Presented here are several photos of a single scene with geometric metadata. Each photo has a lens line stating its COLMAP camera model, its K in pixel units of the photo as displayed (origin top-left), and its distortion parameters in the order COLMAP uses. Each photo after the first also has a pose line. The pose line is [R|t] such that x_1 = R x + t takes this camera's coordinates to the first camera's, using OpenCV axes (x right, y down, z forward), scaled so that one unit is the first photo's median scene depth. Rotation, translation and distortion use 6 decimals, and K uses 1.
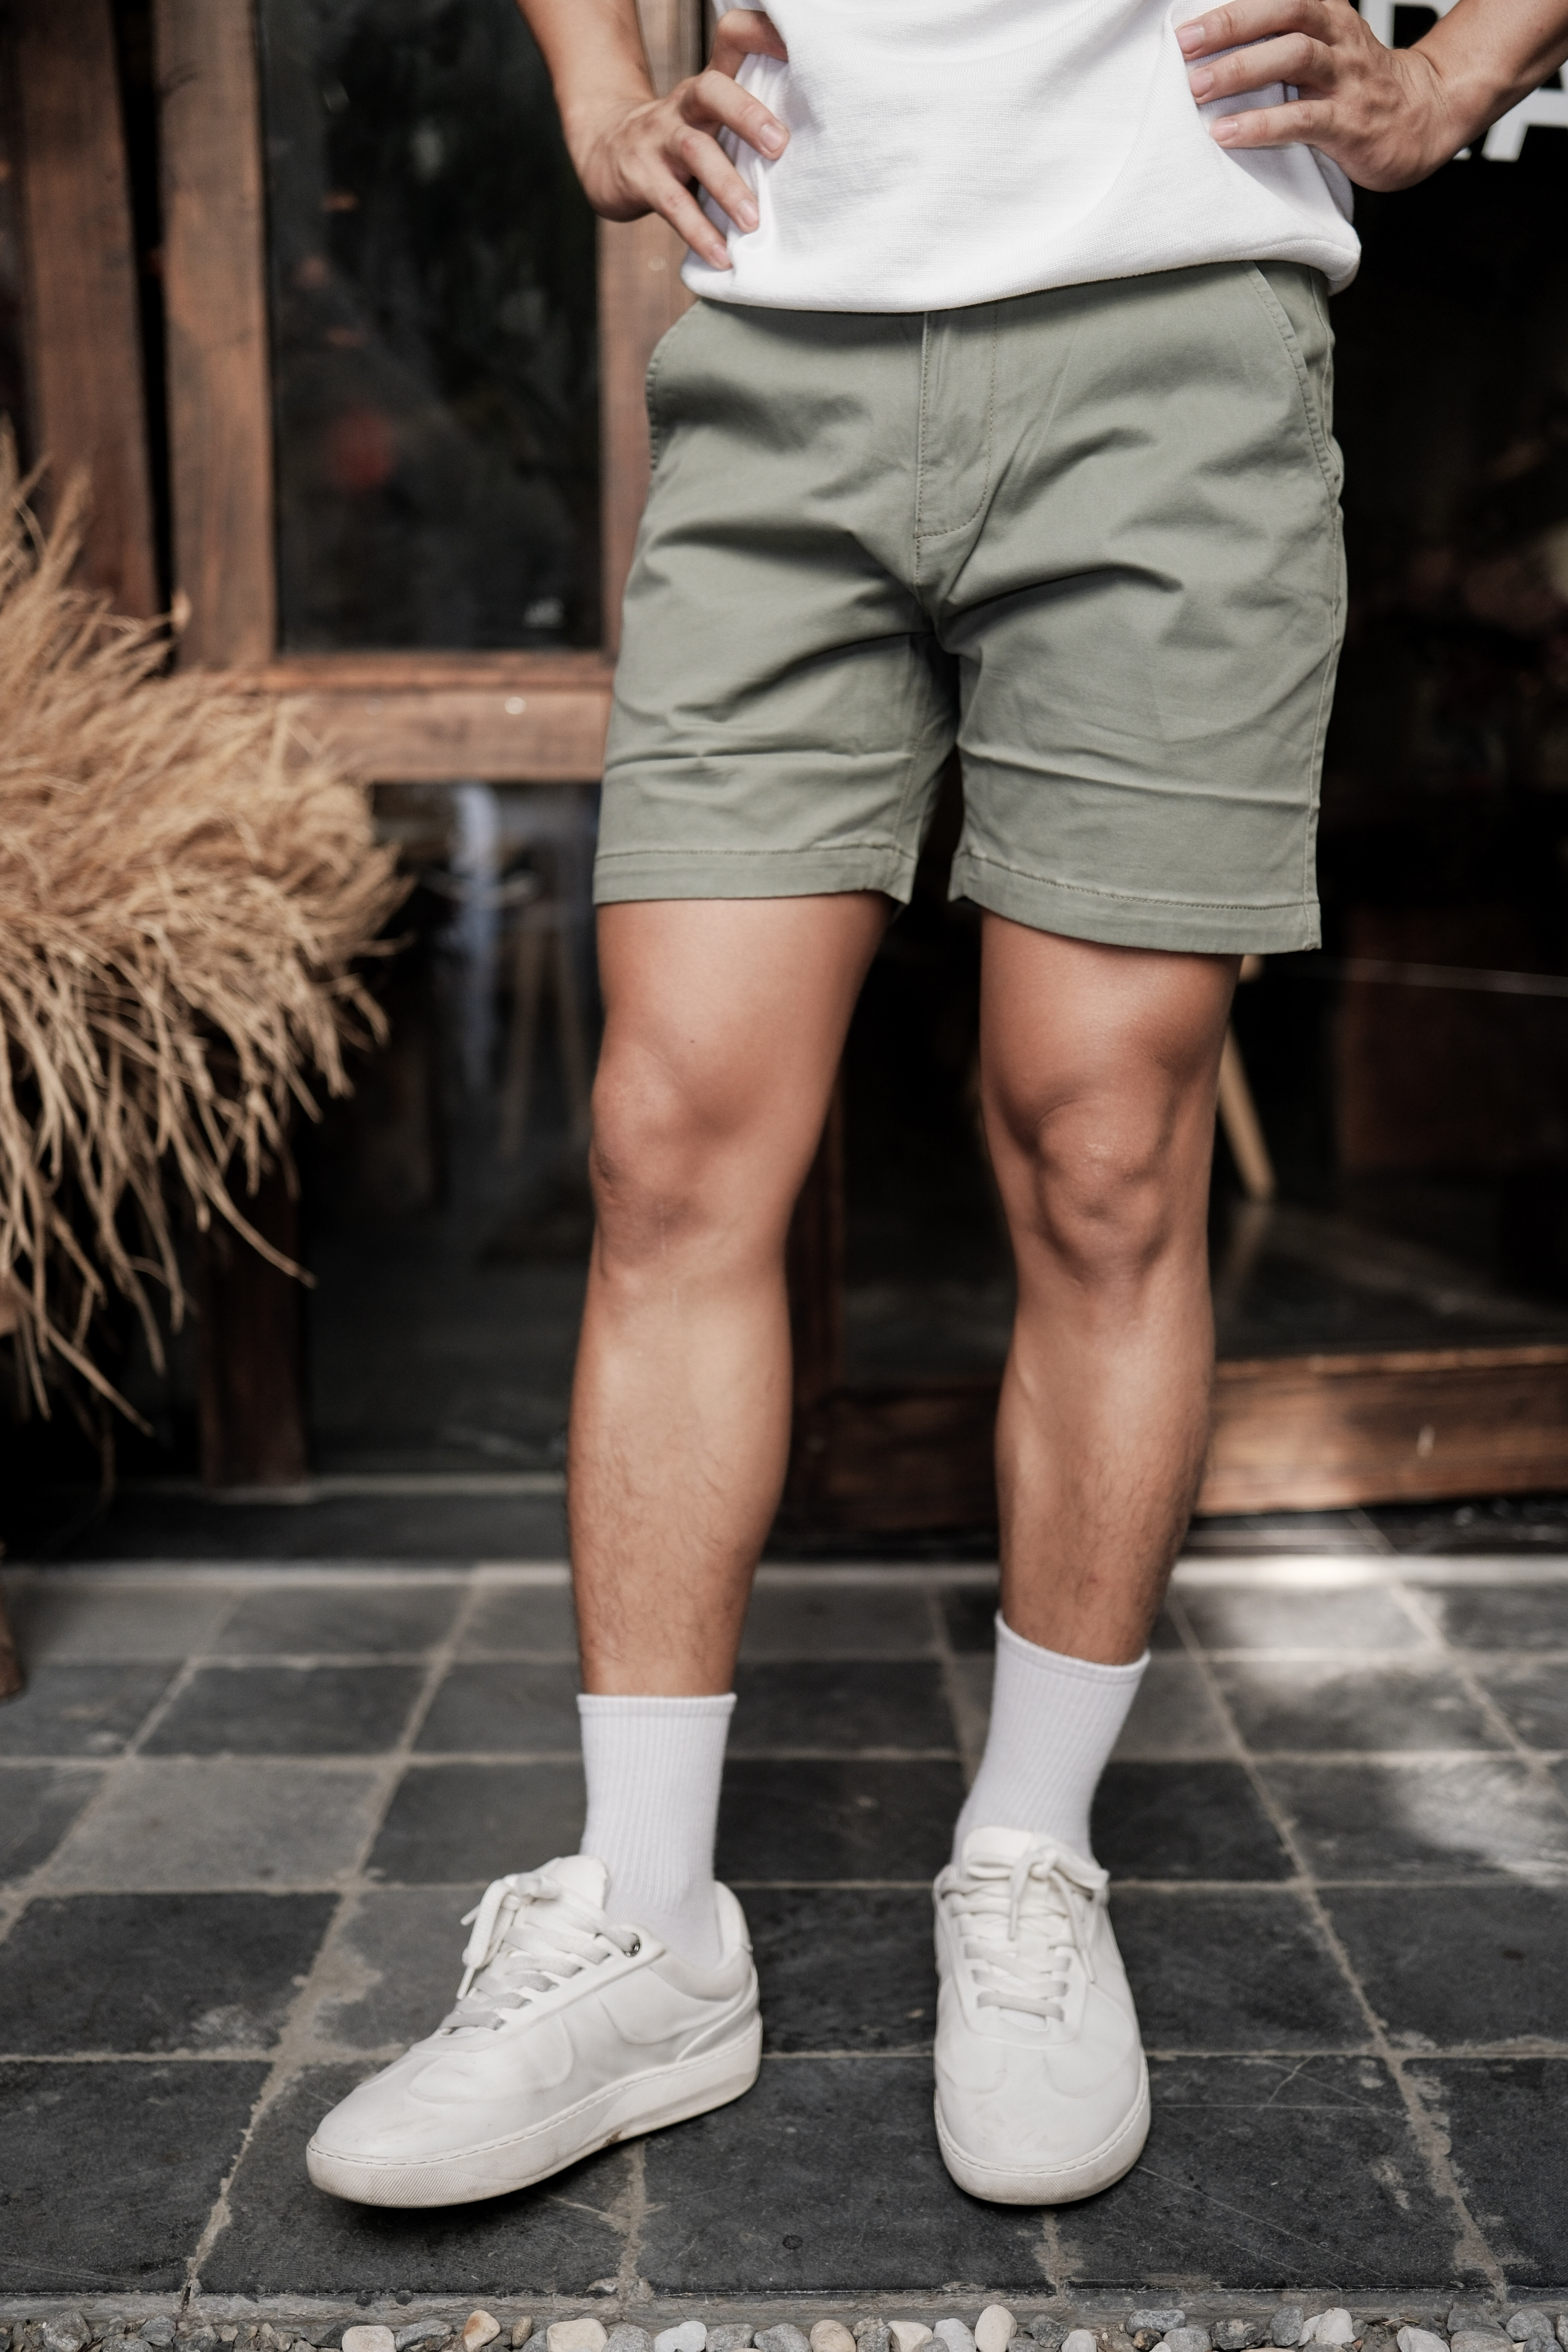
lens RADIAL K [[2386.7, 0, 782.3], [0, 2386.7, 1160.3], [0, 0, 1]] dist [0.008477, 0.017481]
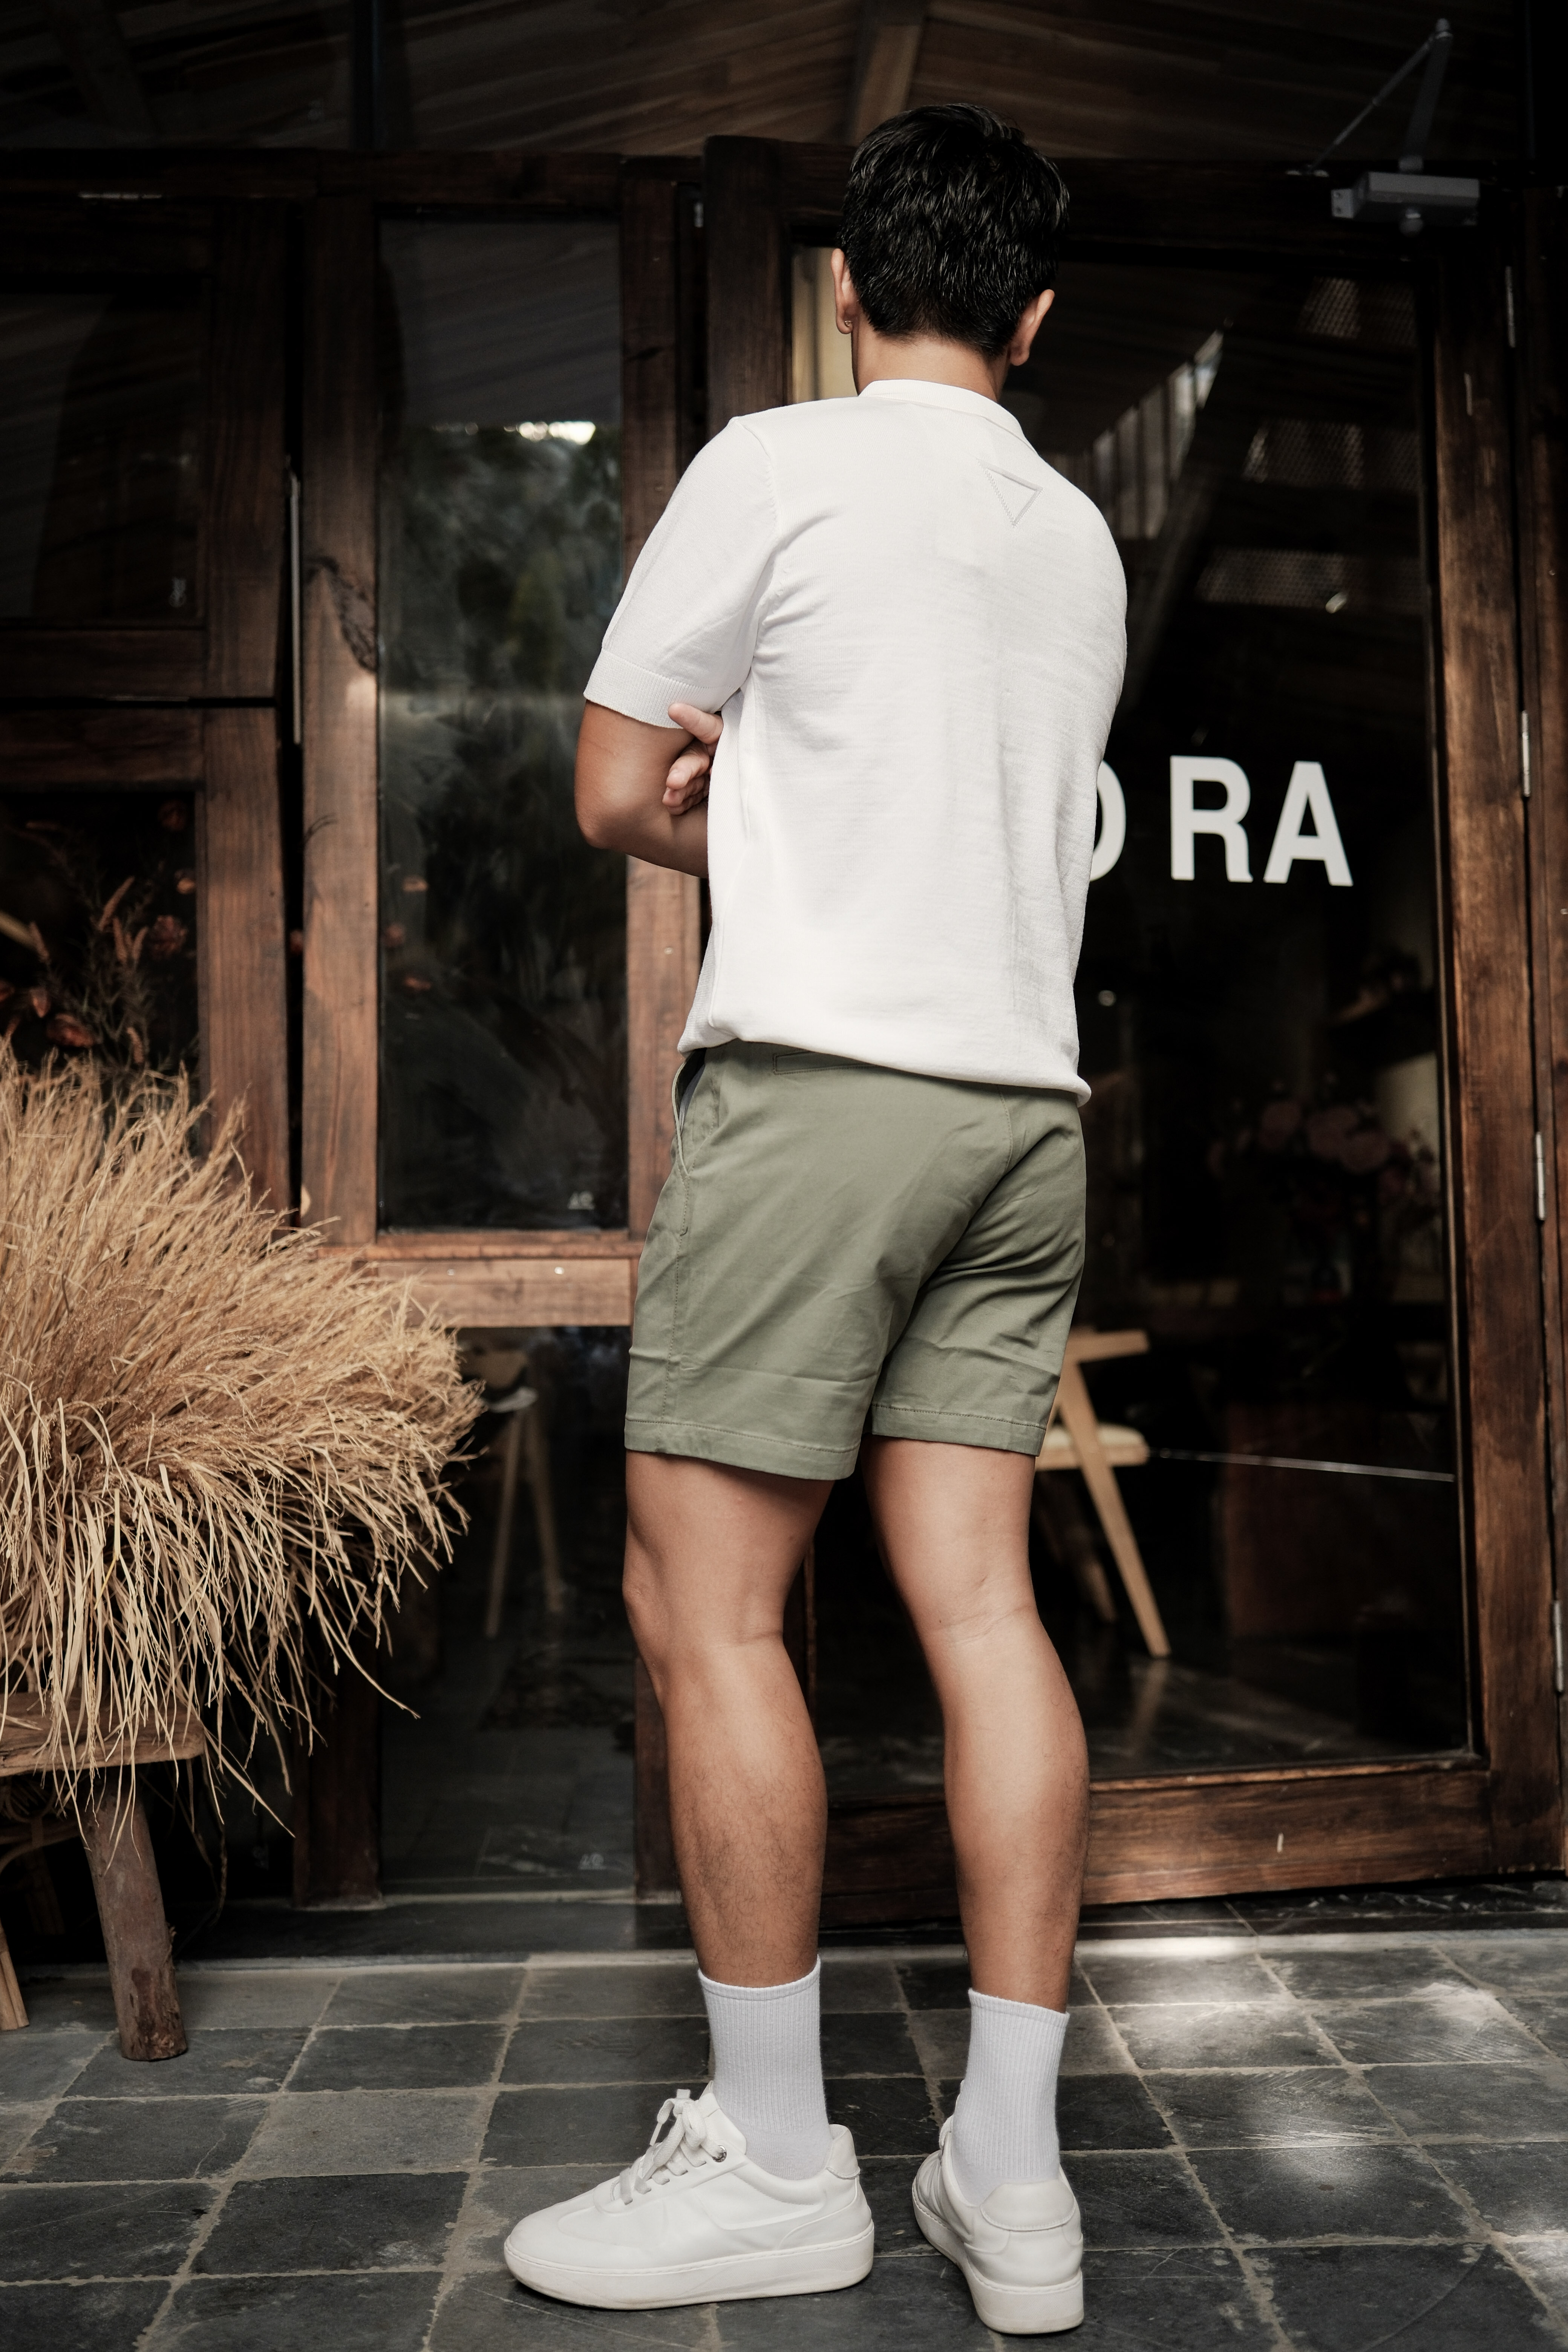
lens RADIAL K [[2387.9, 0, 788.7], [0, 2387.9, 1154.7], [0, 0, 1]] dist [0.008352, 0.022565]
pose [[0.999262, -0.005677, 0.037977, -0.046340], [0.013225, 0.979382, -0.201586, 0.017435], [-0.036050, 0.201939, 0.978734, -0.391543]]
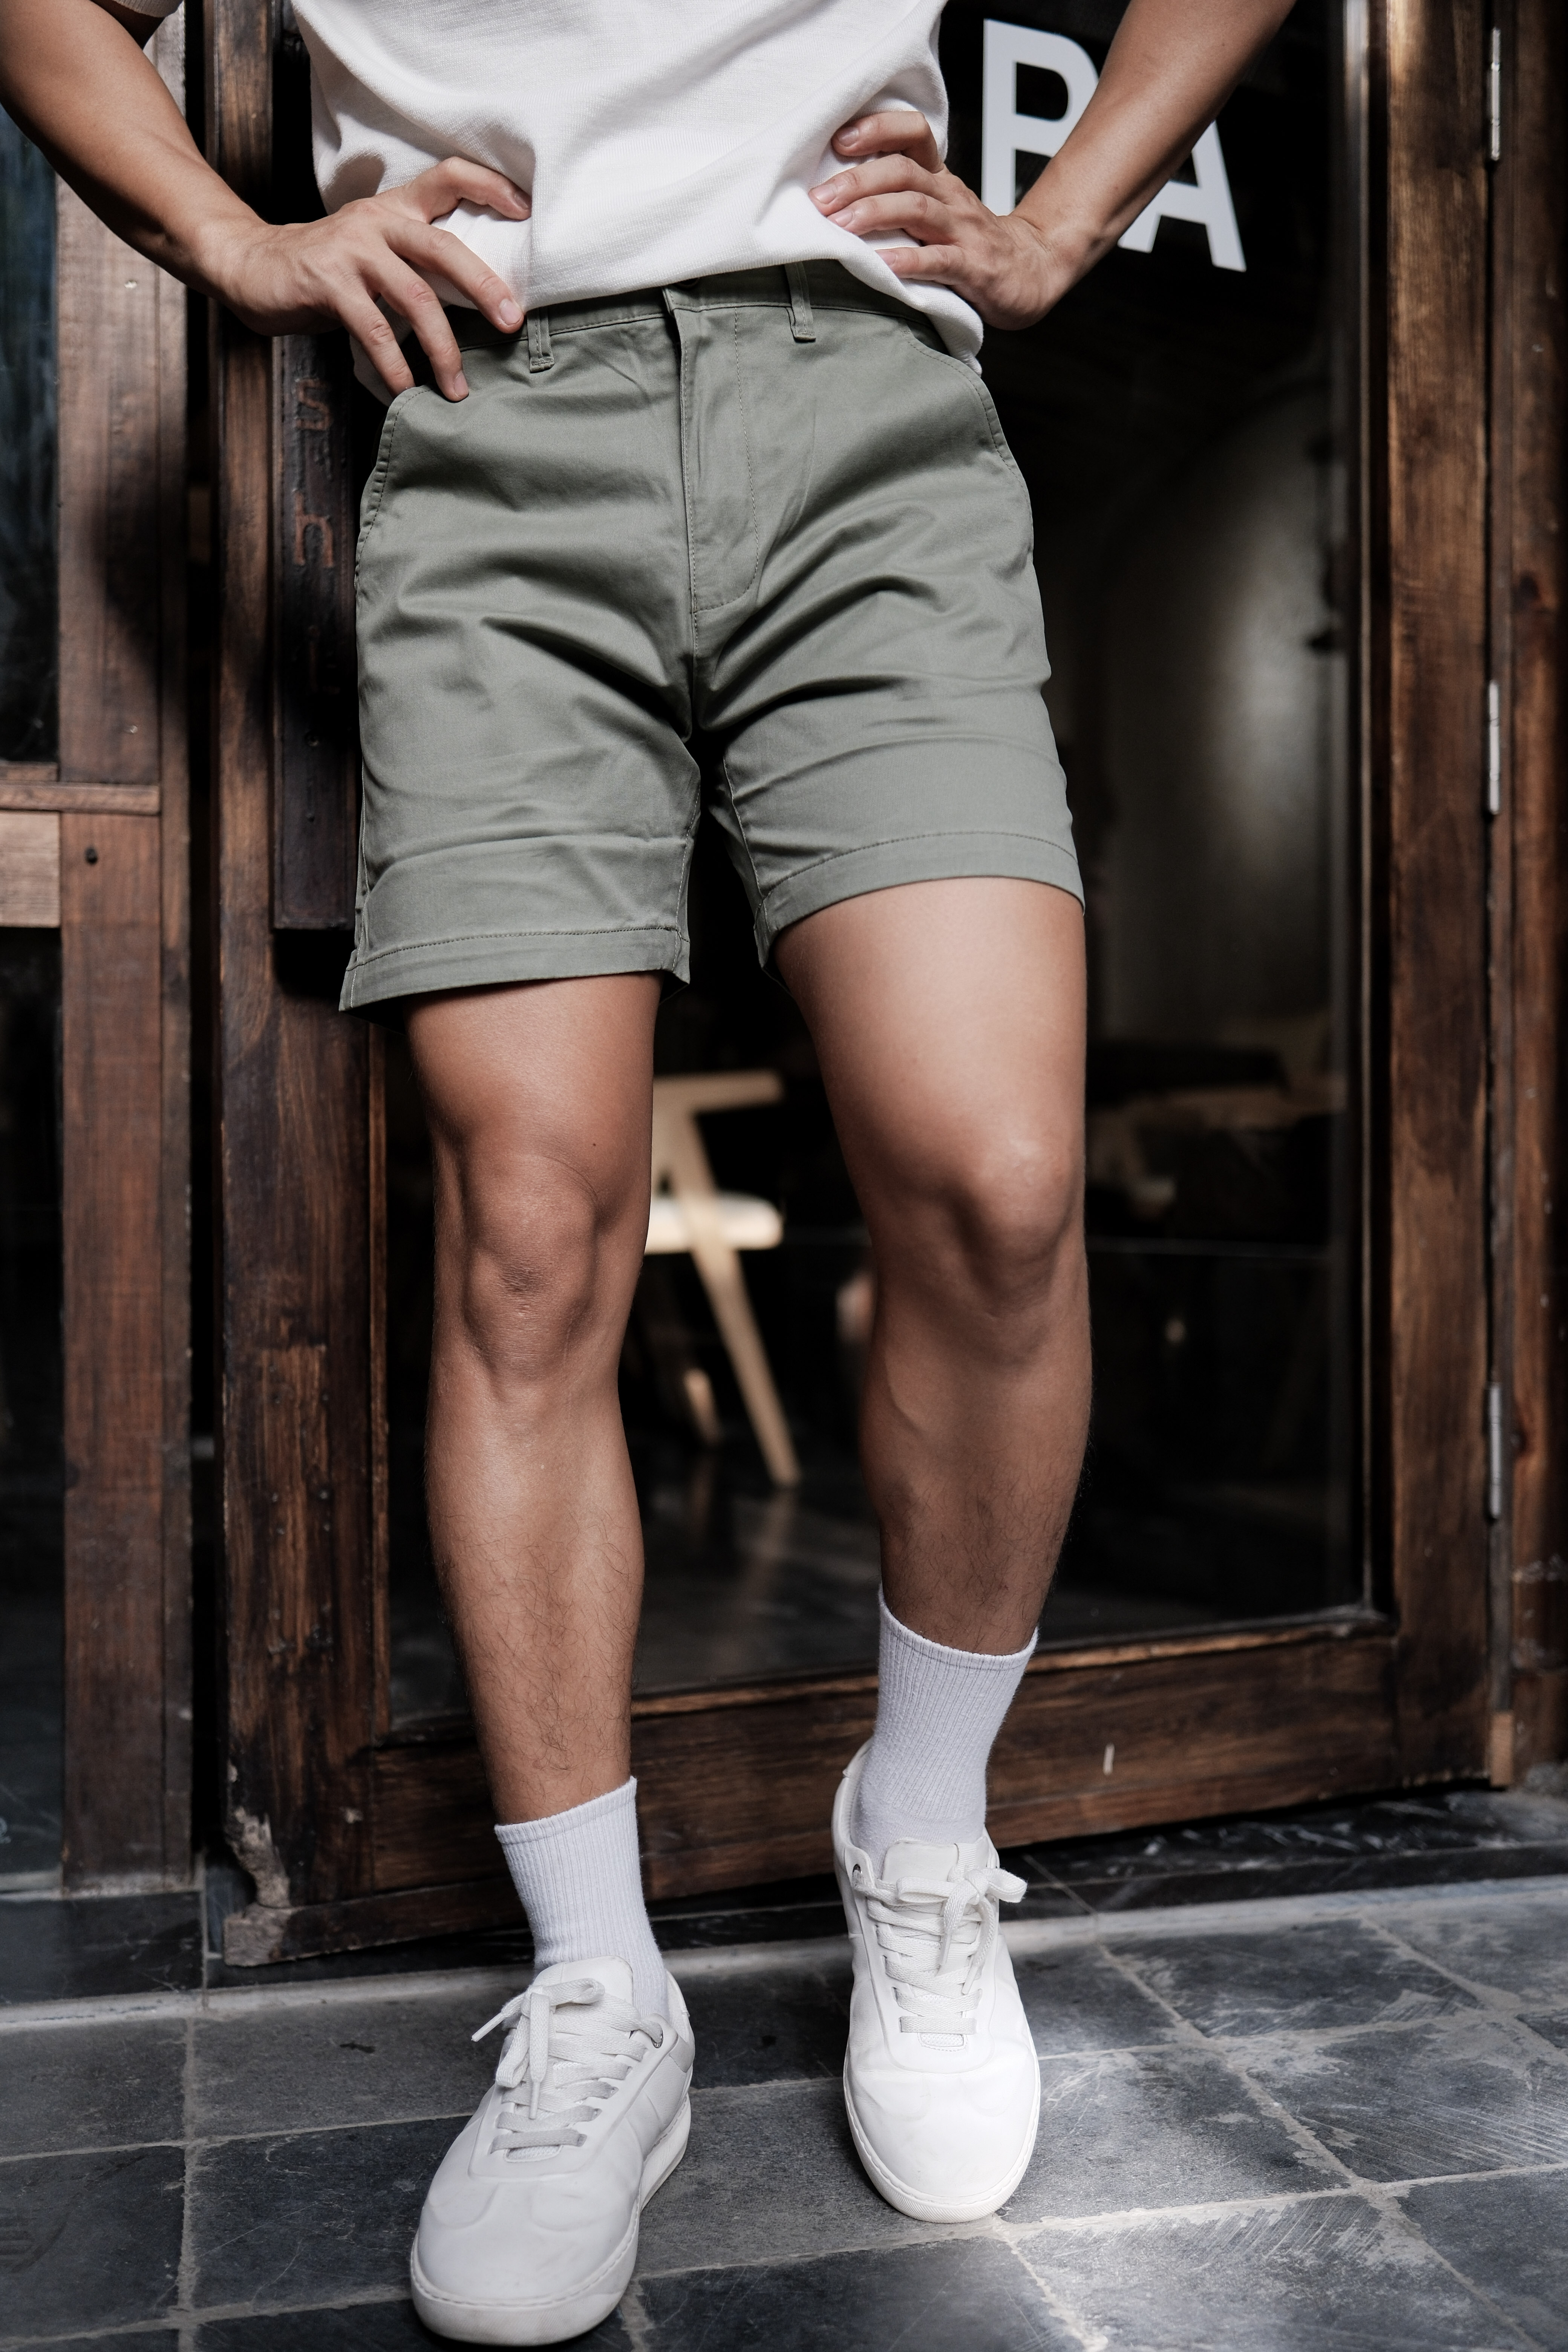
lens RADIAL K [[2386.7, 0, 782.3], [0, 2386.7, 1160.3], [0, 0, 1]] dist [0.008477, 0.017481]
pose [[0.970967, 0.002307, 0.239201, -0.040406], [0.029890, 0.990947, -0.130887, 0.025996], [-0.237337, 0.134236, 0.962108, 0.291594]]
